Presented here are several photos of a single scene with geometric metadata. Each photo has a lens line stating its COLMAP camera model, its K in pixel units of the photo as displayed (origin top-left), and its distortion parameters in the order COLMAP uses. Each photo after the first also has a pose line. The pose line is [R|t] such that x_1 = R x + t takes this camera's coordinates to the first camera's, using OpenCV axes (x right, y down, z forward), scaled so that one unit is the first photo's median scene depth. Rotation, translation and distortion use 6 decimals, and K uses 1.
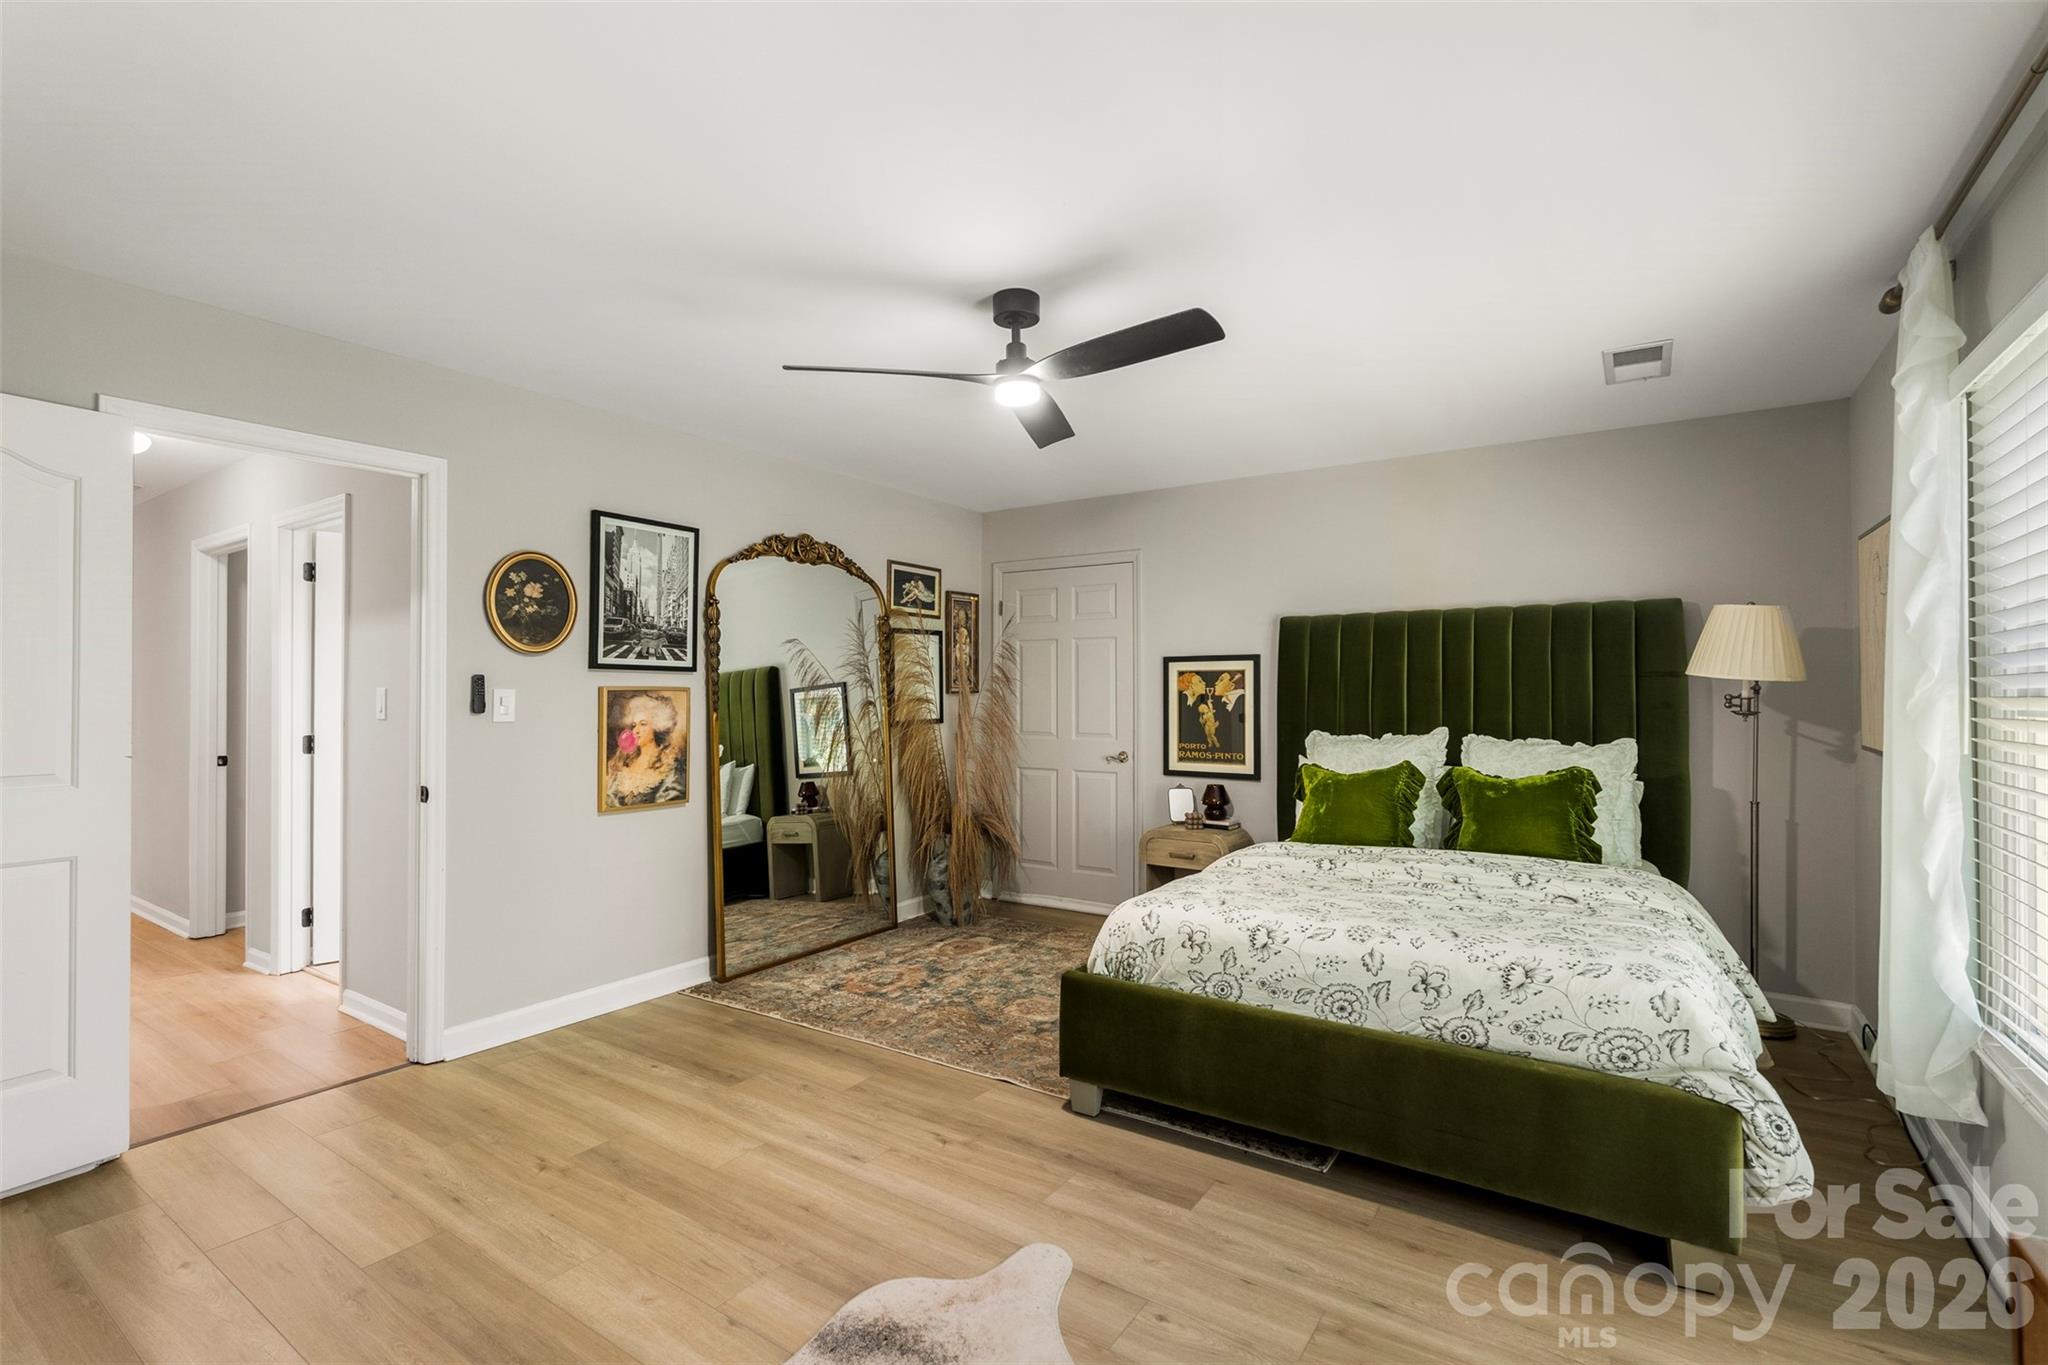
lens RADIAL K [[910.8, 0, 1026.2], [0, 910.8, 687.8], [0, 0, 1]] dist [-0.006431, 0.000528]
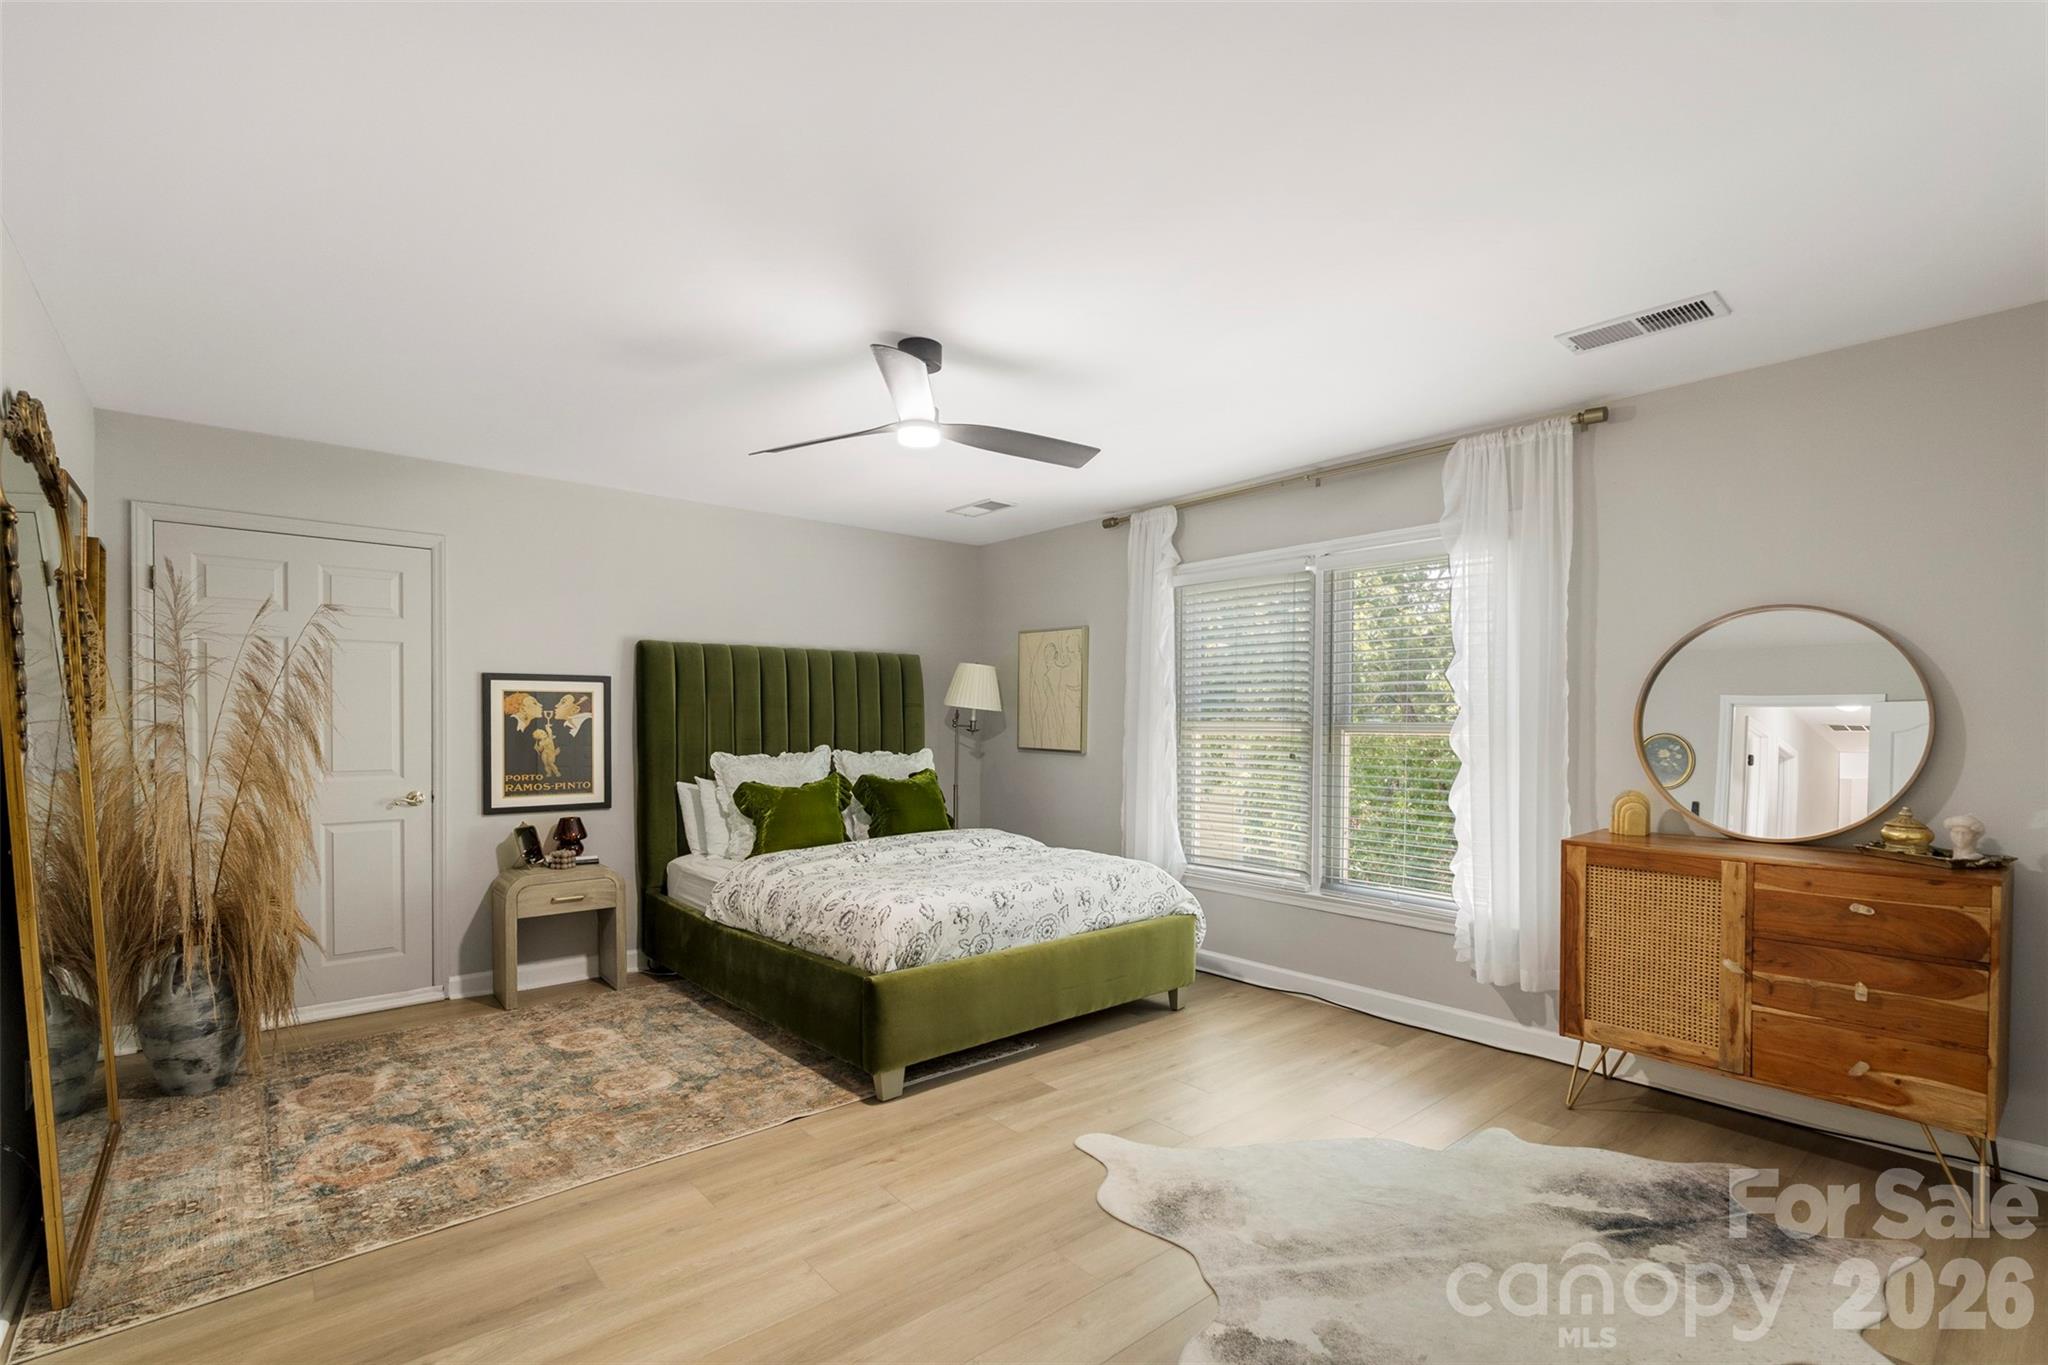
lens RADIAL K [[910.8, 0, 1044.2], [0, 910.8, 732.5], [0, 0, 1]] dist [-0.006431, 0.000528]
pose [[0.278280, -0.015987, 0.960367, -0.547405], [-0.009228, 0.999771, 0.019317, -0.000454], [-0.960456, -0.014238, 0.278069, 0.301902]]
